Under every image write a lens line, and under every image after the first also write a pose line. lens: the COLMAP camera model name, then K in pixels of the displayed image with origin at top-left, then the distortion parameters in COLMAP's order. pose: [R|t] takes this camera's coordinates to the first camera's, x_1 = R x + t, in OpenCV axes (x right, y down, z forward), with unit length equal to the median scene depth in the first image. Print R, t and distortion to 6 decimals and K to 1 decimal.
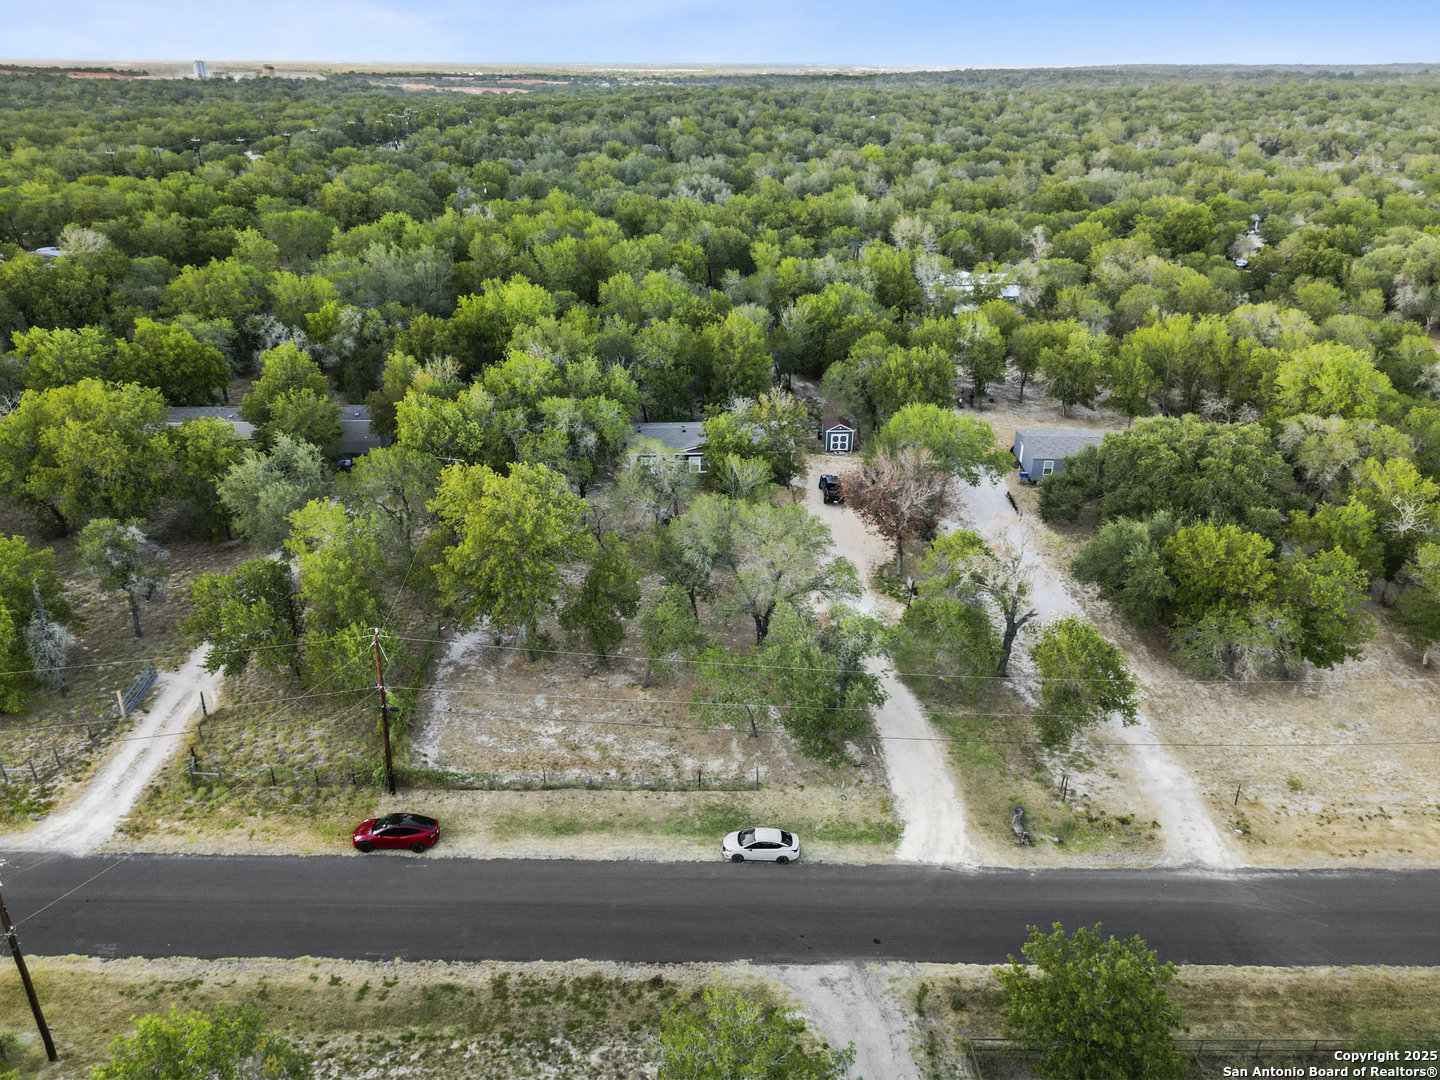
lens RADIAL K [[1036.0, 0, 717.5], [0, 1036.0, 537.5], [0, 0, 1]] dist [0.006571, -0.002780]
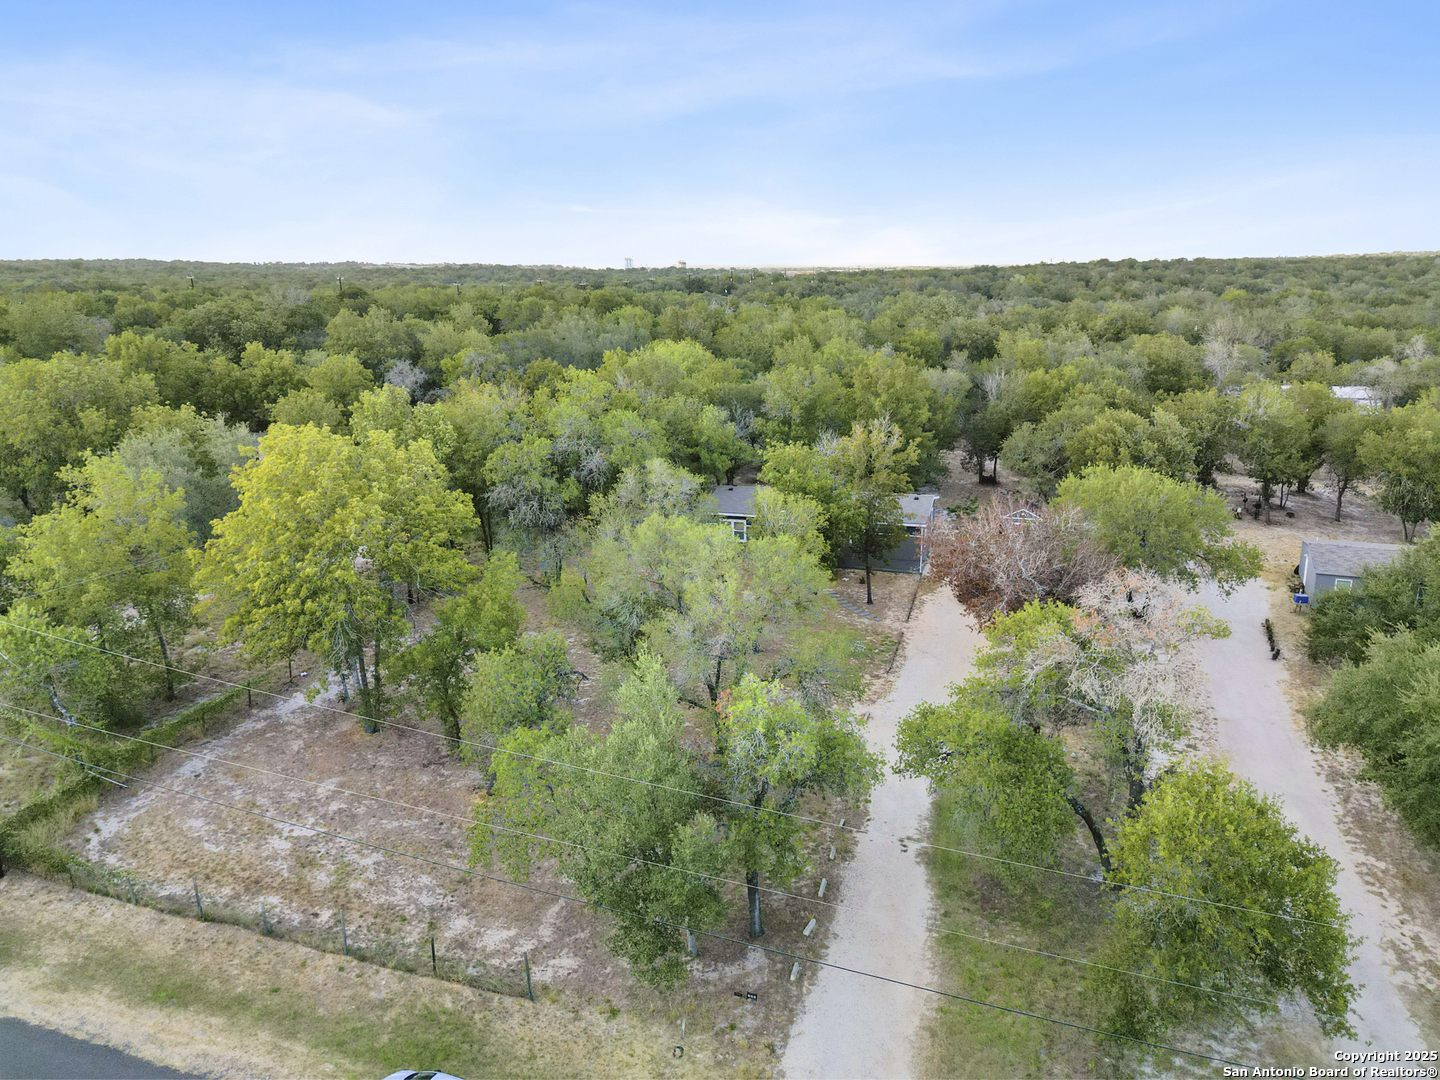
lens RADIAL K [[1036.0, 0, 722.3], [0, 1036.0, 543.1], [0, 0, 1]] dist [0.006571, -0.002780]
pose [[0.940095, 0.074079, -0.332765, 0.284192], [-0.128580, 0.981063, -0.144852, 0.074786], [0.315733, 0.178962, 0.931818, 0.474983]]
